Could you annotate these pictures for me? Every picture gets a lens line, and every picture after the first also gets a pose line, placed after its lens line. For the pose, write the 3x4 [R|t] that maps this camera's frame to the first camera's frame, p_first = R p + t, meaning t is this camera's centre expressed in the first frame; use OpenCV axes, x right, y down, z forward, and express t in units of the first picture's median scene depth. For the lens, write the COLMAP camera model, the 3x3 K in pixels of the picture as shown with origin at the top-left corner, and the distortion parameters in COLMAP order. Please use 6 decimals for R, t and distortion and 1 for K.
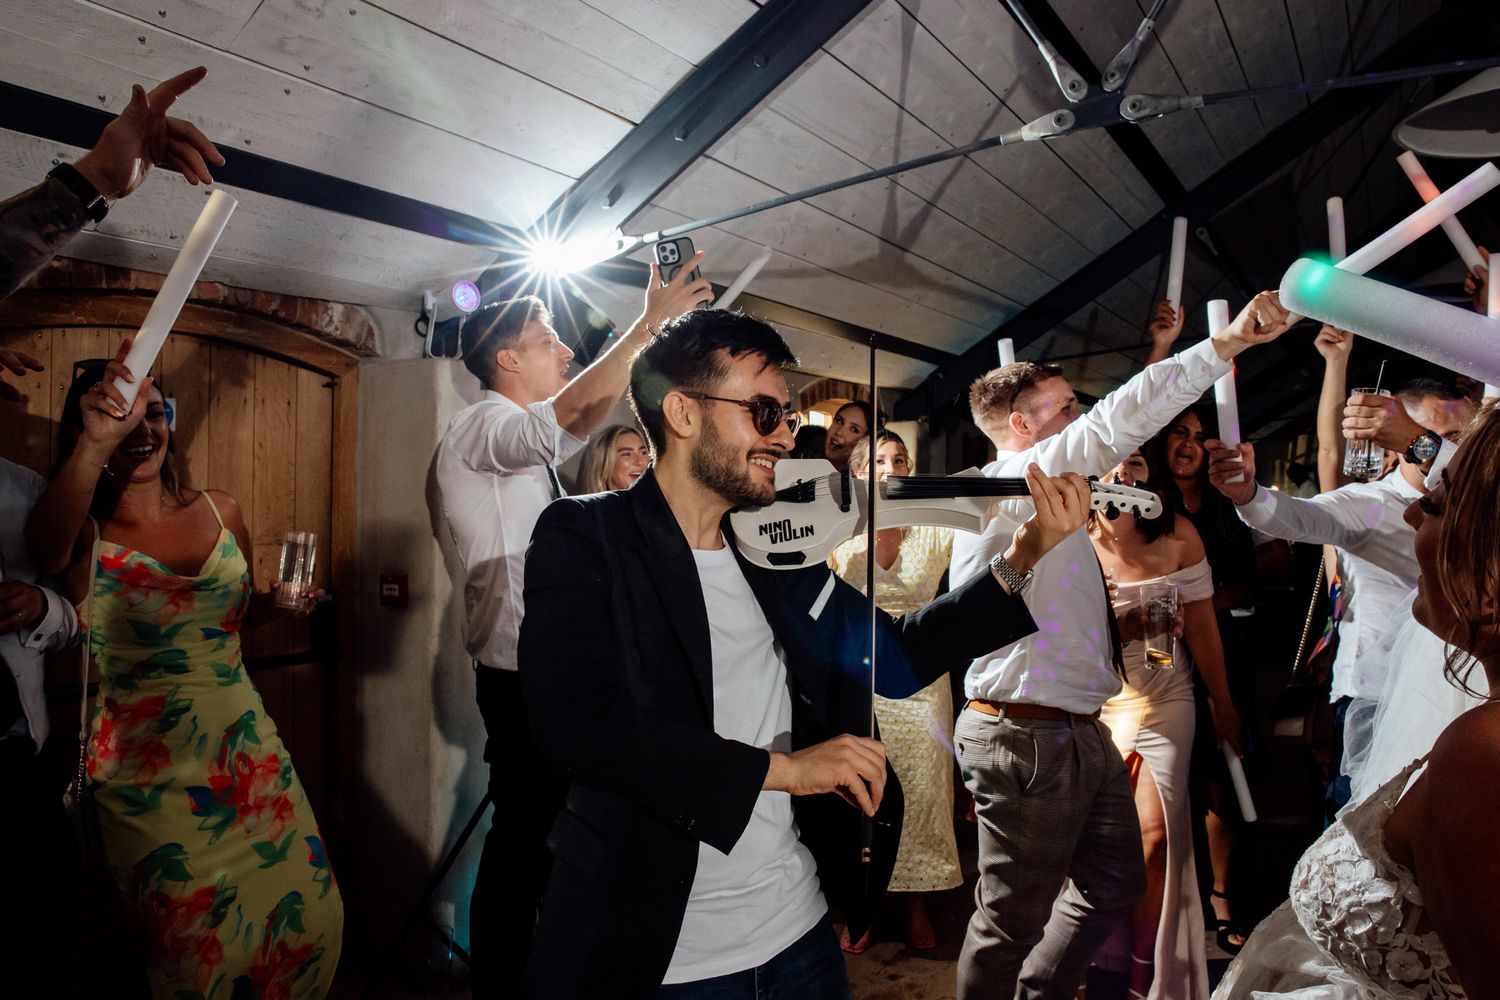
lens RADIAL K [[1140.6, 0, 750.0], [0, 1140.6, 500.0], [0, 0, 1]] dist [-0.126080, 0.003748]
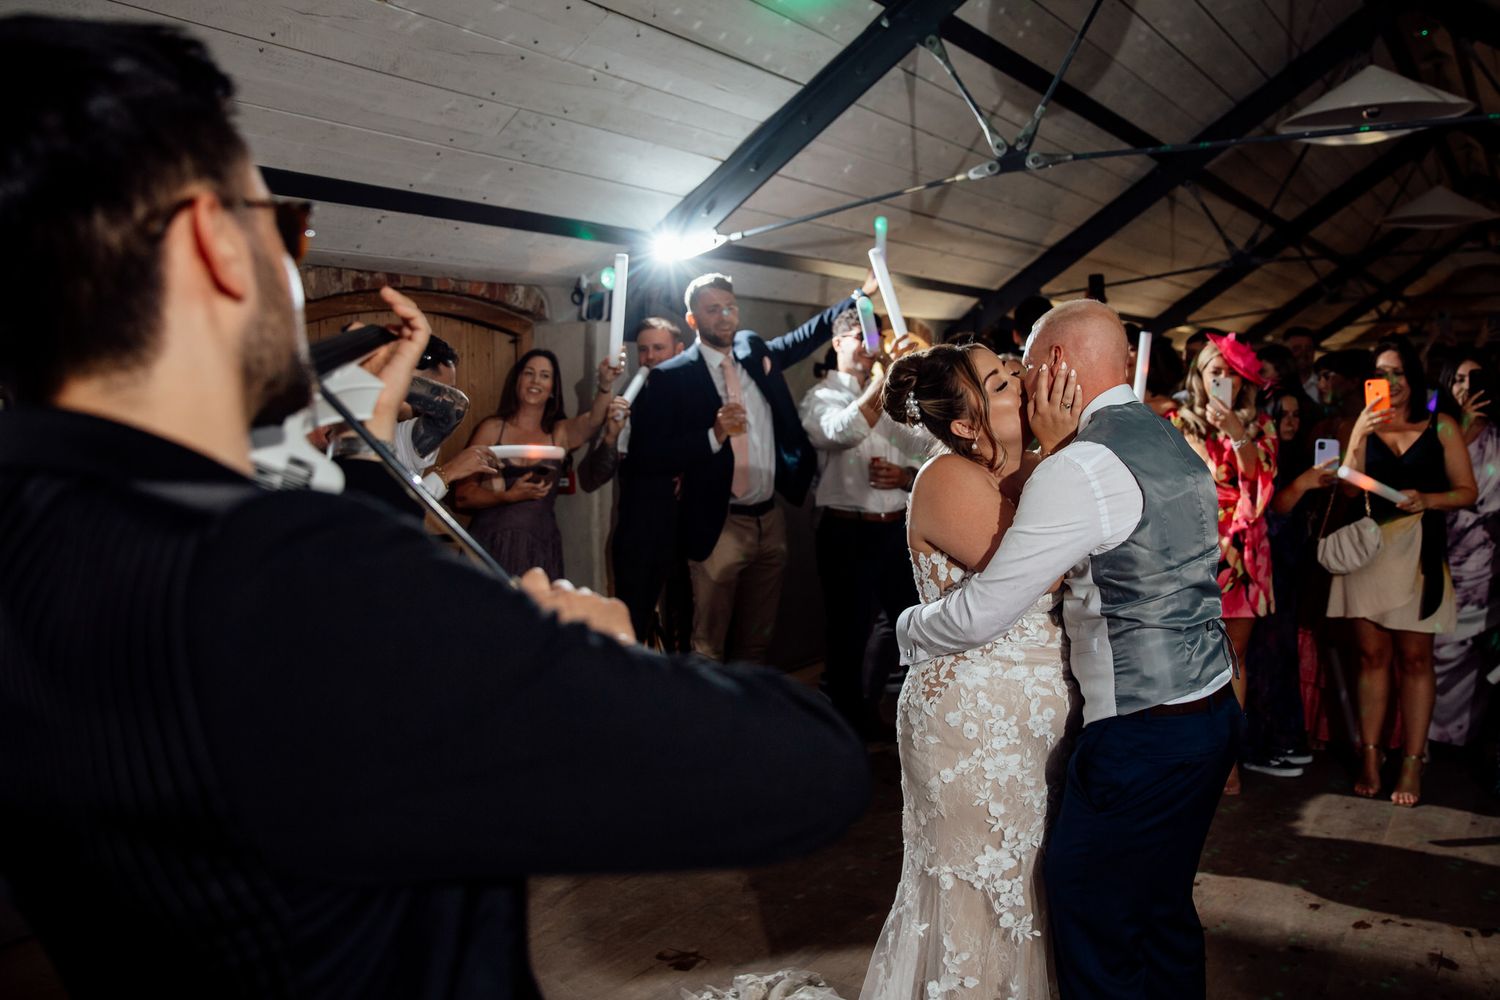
lens RADIAL K [[1140.6, 0, 750.0], [0, 1140.6, 500.0], [0, 0, 1]] dist [-0.126080, 0.003748]
pose [[0.996645, -0.019129, -0.079583, 0.039340], [0.024480, 0.997465, 0.066815, 0.011316], [0.078104, -0.068539, 0.994586, -0.465422]]
